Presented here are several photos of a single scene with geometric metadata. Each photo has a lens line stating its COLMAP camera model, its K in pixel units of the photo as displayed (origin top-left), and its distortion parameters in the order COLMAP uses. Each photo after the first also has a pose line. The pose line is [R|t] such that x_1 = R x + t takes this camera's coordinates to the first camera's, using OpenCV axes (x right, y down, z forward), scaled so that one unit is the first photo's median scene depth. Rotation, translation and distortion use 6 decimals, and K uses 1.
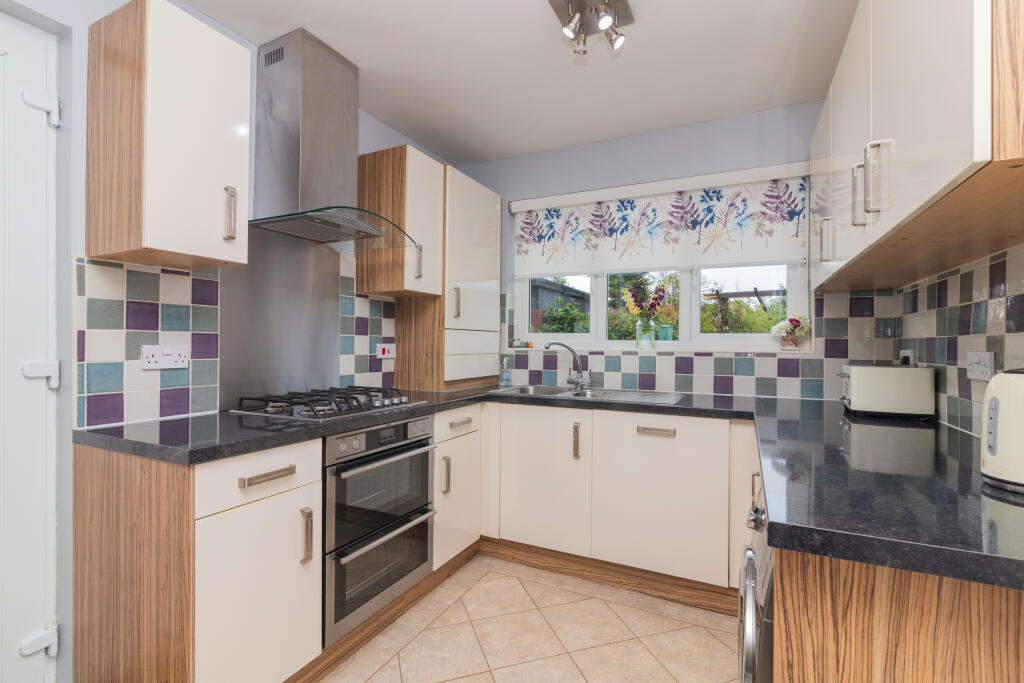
lens RADIAL K [[461.5, 0, 512.0], [0, 461.5, 341.5], [0, 0, 1]] dist [0.000721, 0.000042]
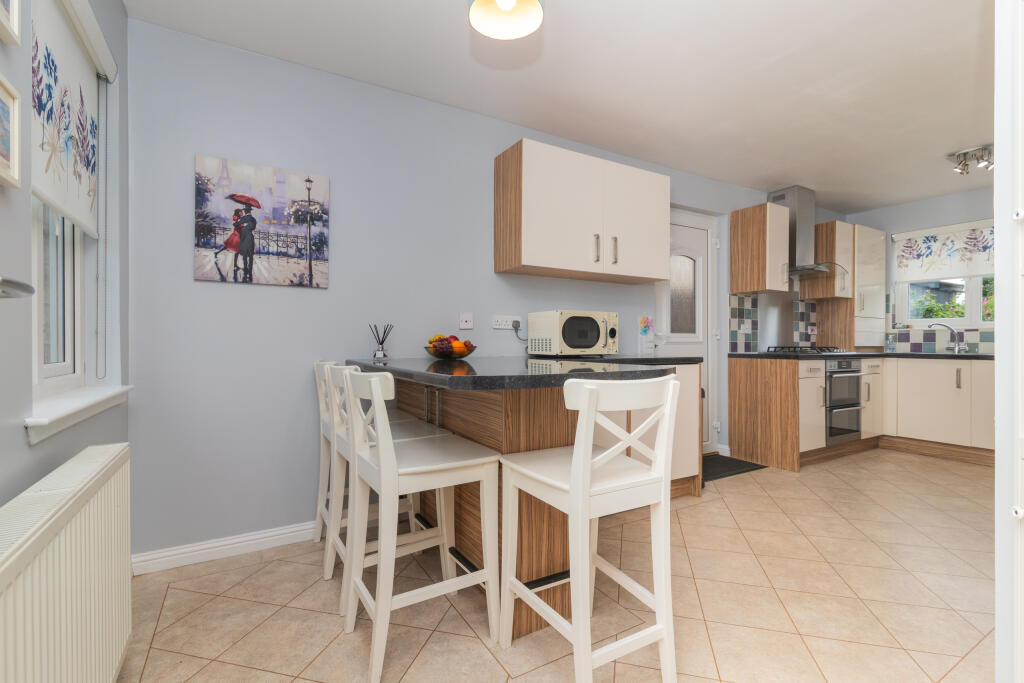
lens RADIAL K [[461.5, 0, 512.0], [0, 461.5, 341.5], [0, 0, 1]] dist [0.000721, 0.000042]
pose [[0.838549, -0.006408, -0.544789, -0.283030], [0.004982, 0.999979, -0.004094, 0.067907], [0.544804, 0.000719, 0.838563, -1.202687]]
